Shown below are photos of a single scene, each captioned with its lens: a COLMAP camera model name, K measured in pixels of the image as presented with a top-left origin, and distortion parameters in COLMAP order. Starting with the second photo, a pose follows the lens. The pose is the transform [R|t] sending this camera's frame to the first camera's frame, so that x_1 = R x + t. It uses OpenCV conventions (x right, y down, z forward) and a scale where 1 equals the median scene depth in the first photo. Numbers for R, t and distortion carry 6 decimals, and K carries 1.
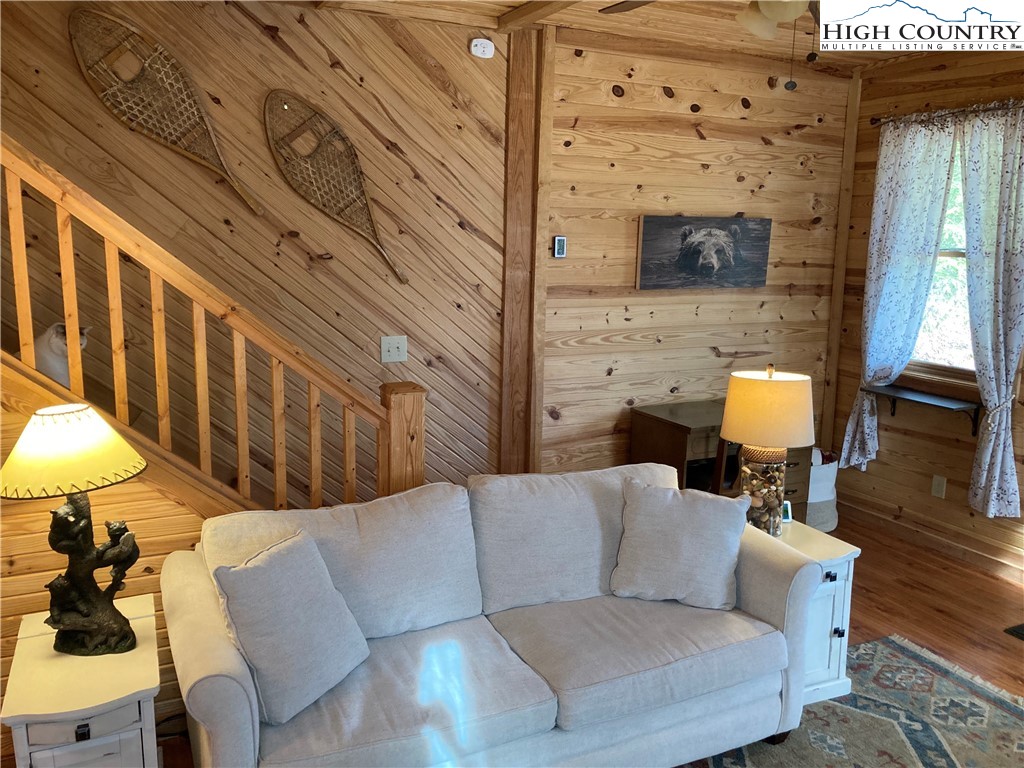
lens RADIAL K [[855.4, 0, 514.5], [0, 855.4, 377.0], [0, 0, 1]] dist [0.020900, -0.007283]
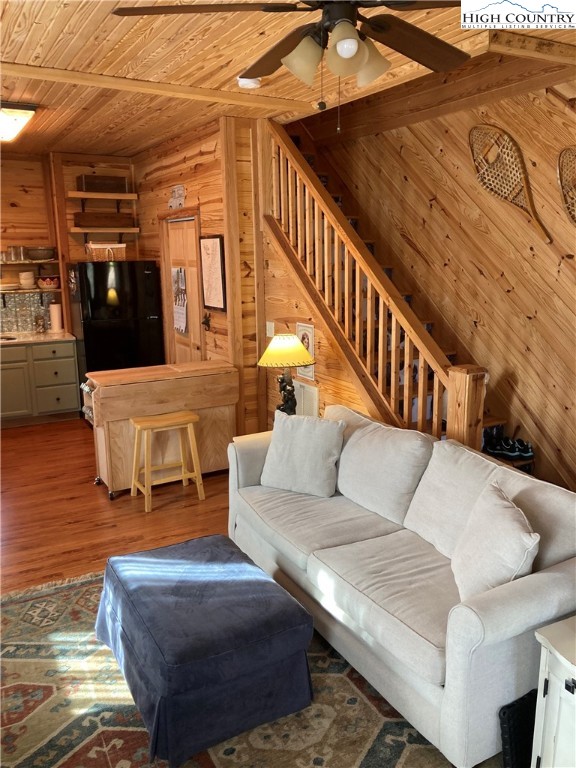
lens RADIAL K [[641.6, 0, 284.1], [0, 641.6, 388.8], [0, 0, 1]] dist [0.020900, -0.007283]
pose [[0.036733, 0.193210, -0.980470, 0.792162], [-0.154842, 0.970383, 0.185421, -0.092908], [0.987256, 0.145007, 0.065562, 0.579506]]
